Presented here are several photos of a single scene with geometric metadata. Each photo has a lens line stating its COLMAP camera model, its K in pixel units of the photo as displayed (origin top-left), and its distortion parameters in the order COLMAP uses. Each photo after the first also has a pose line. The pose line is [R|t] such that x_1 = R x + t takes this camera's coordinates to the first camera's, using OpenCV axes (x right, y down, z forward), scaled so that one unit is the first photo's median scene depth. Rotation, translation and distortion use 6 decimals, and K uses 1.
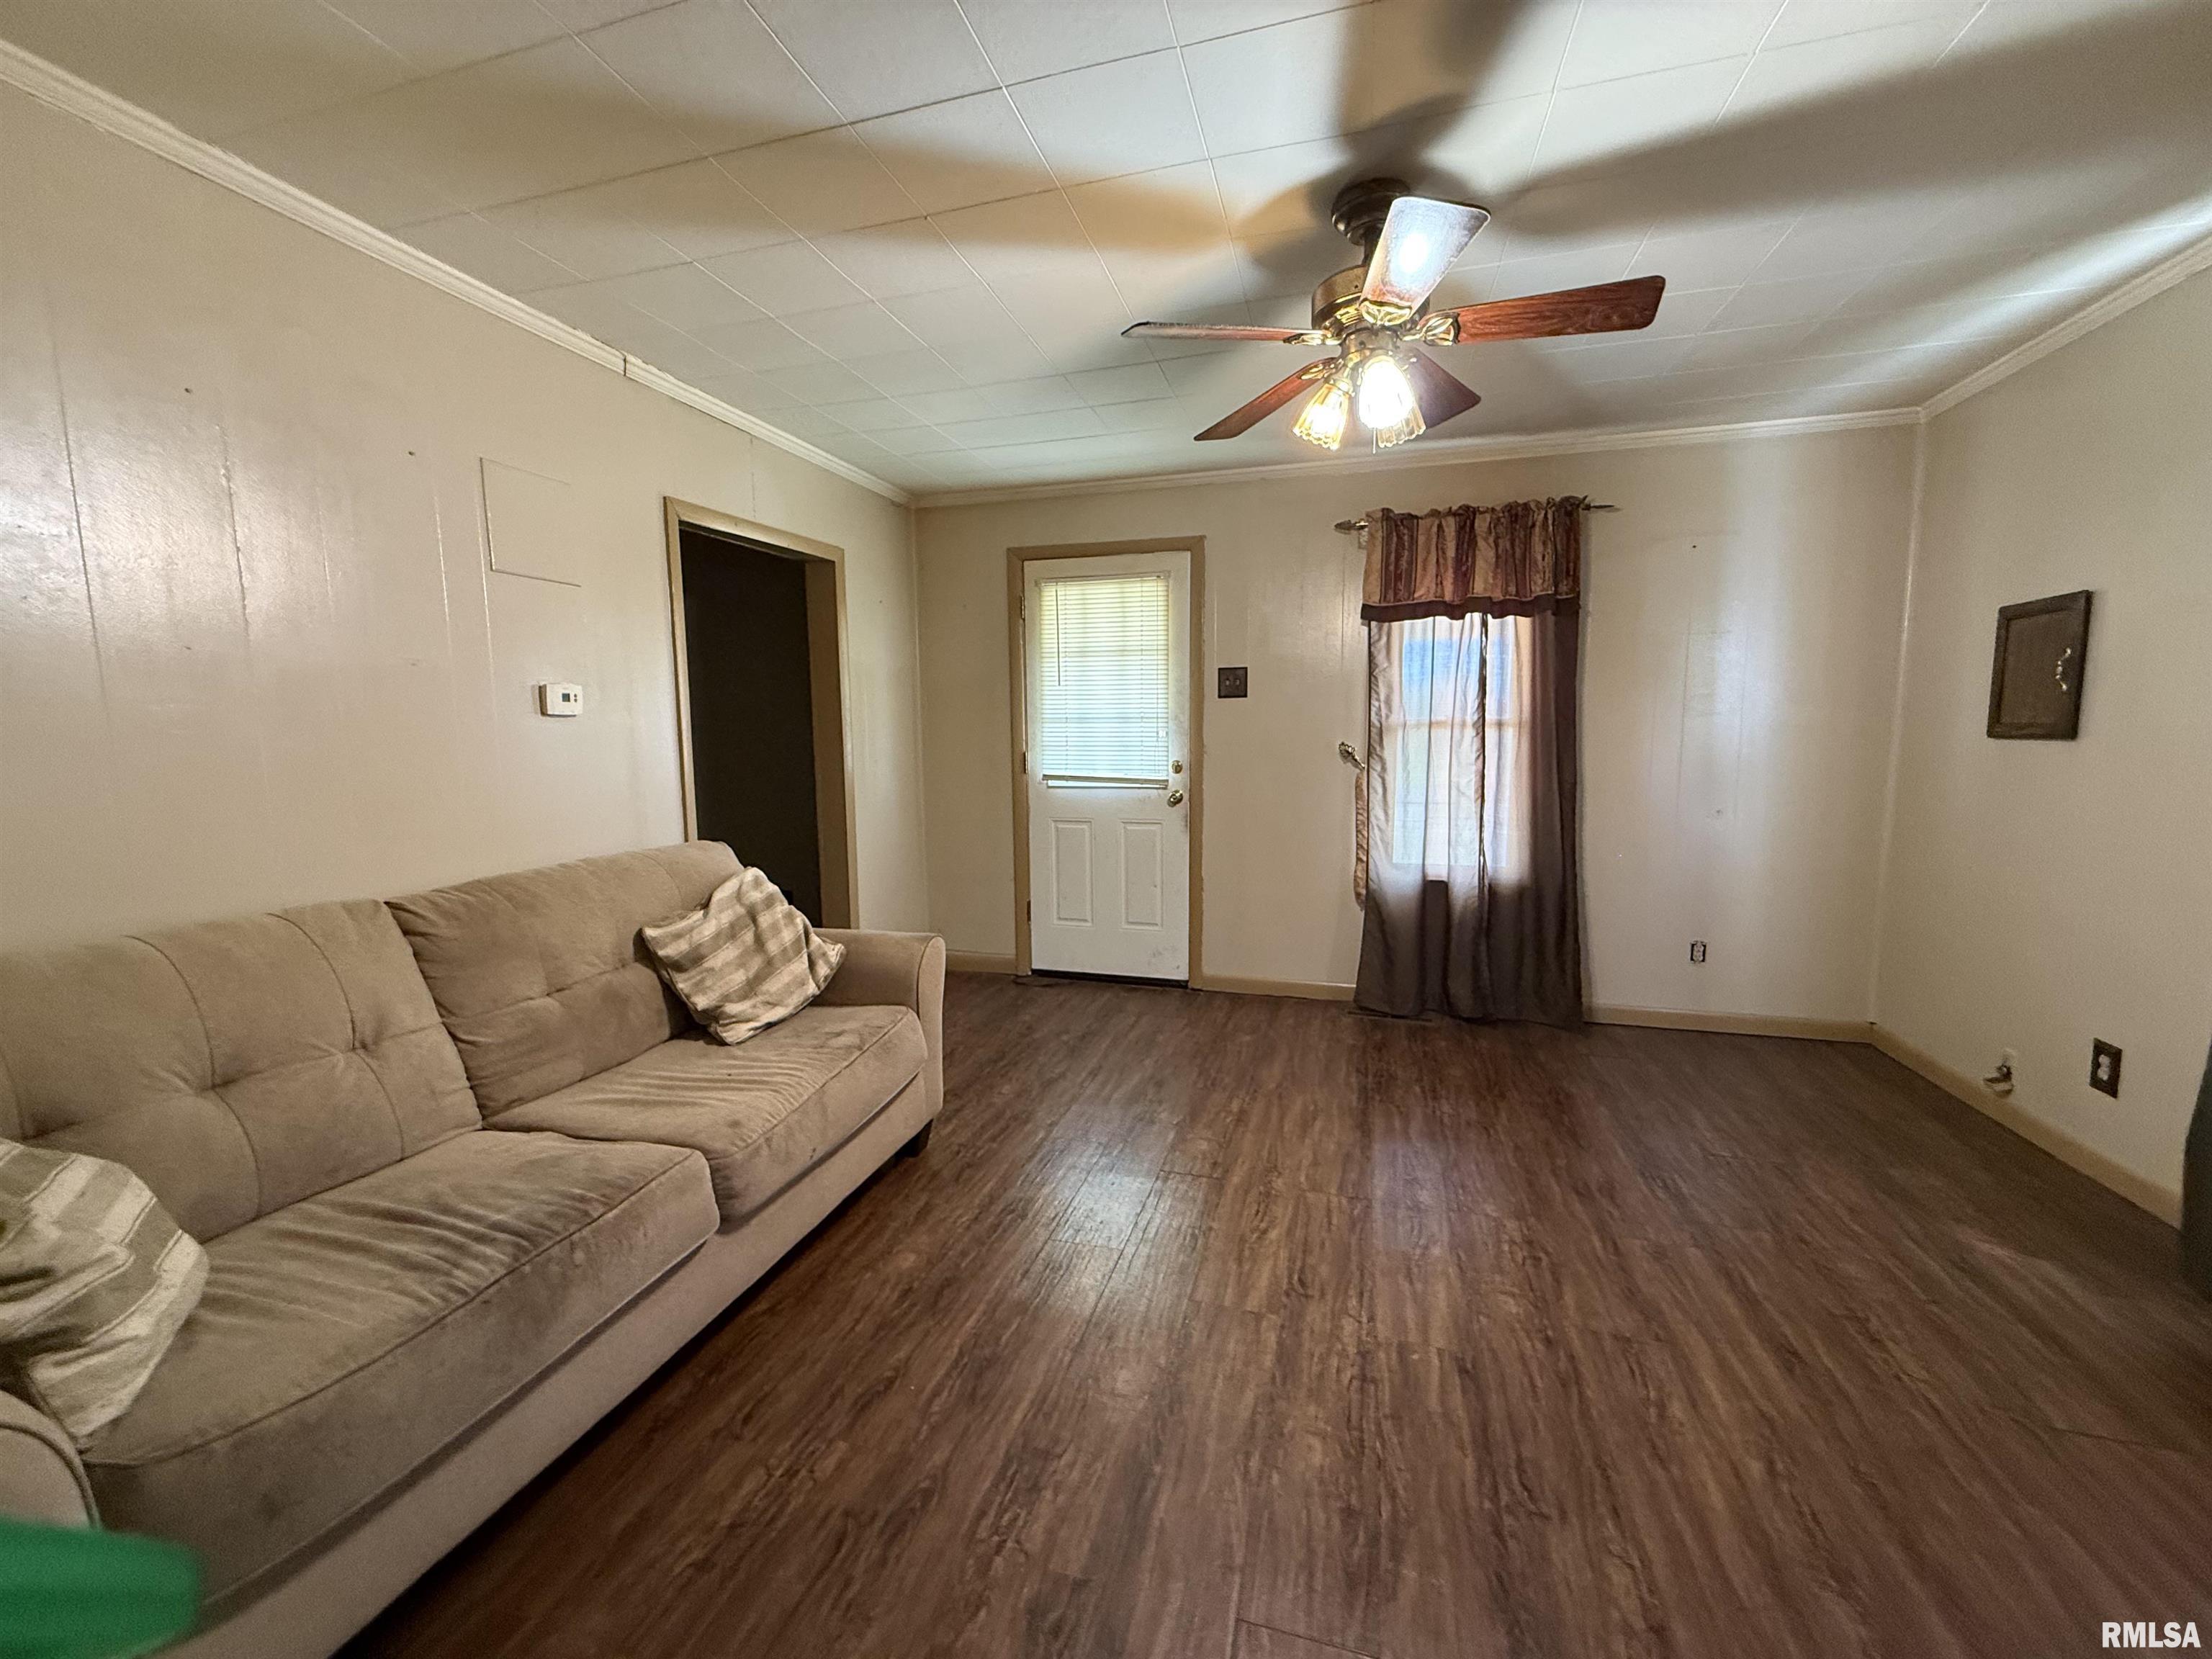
lens RADIAL K [[885.2, 0, 1102.8], [0, 885.2, 827.2], [0, 0, 1]] dist [-0.000492, 0.000033]
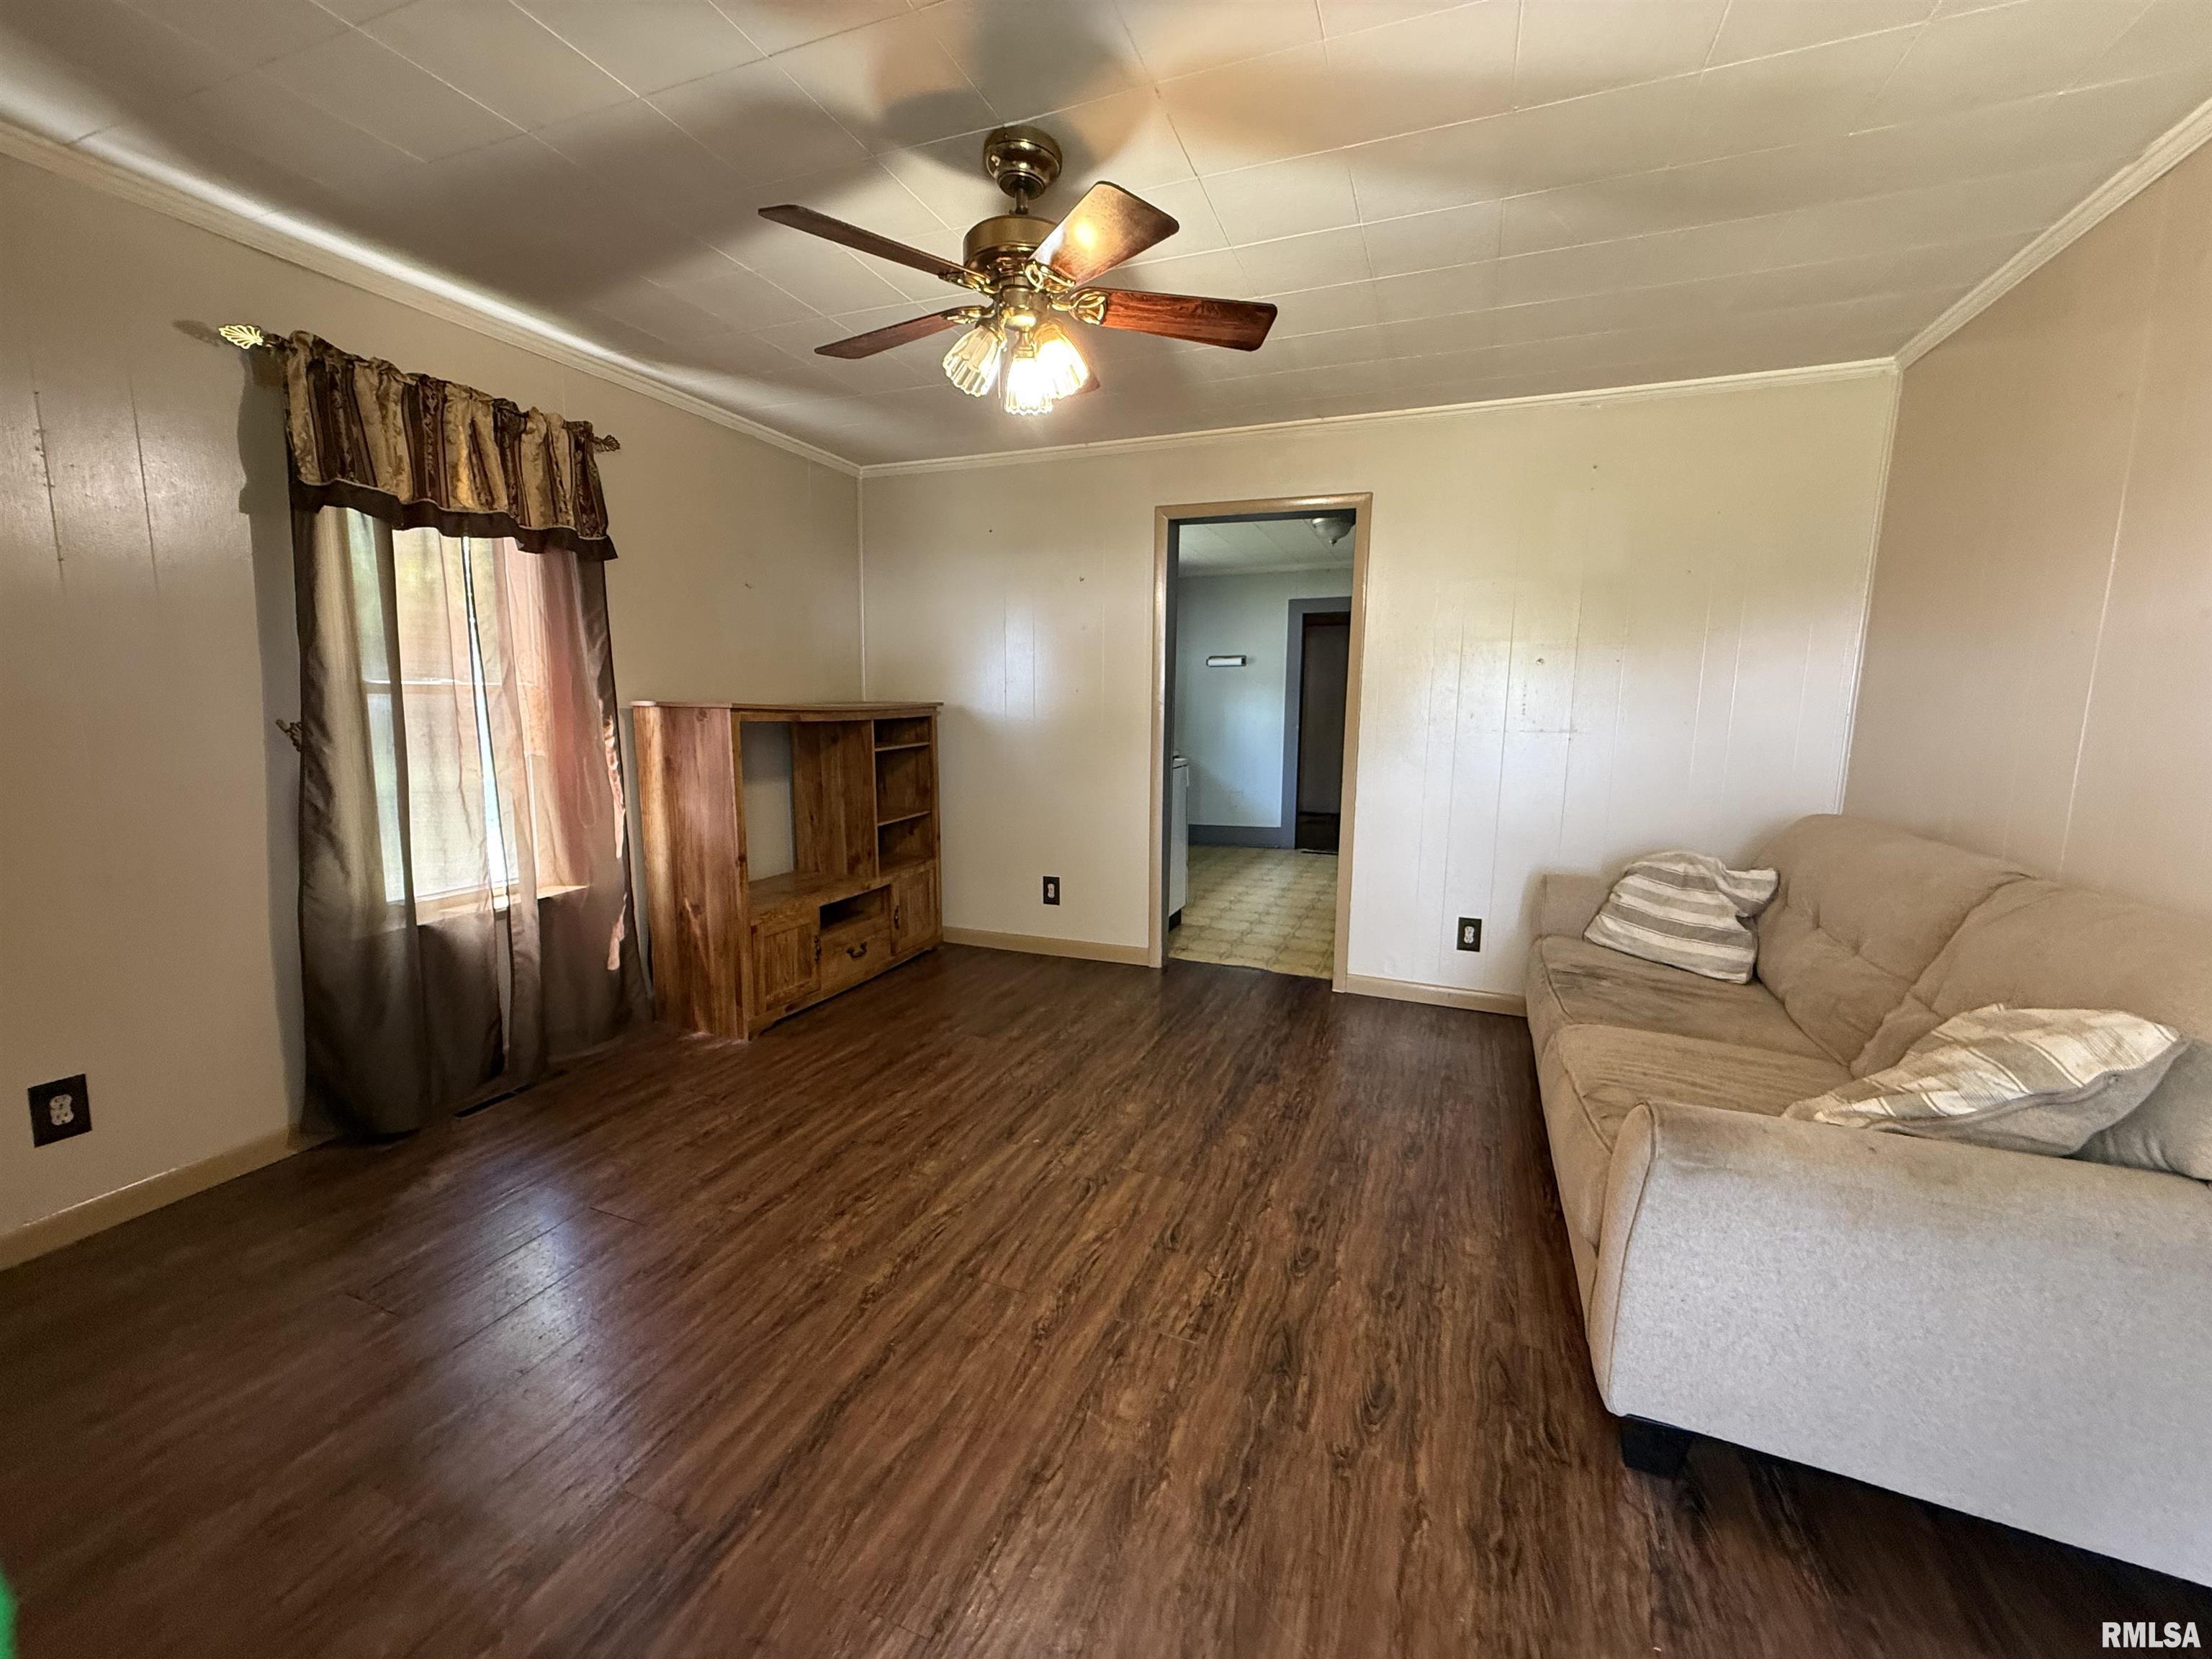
lens RADIAL K [[885.2, 0, 1103.7], [0, 885.2, 826.0], [0, 0, 1]] dist [-0.000492, 0.000033]
pose [[-0.995326, -0.016781, 0.095101, 0.106473], [0.007263, 0.968988, 0.247001, -0.223688], [-0.096296, 0.246538, -0.964337, 2.024059]]
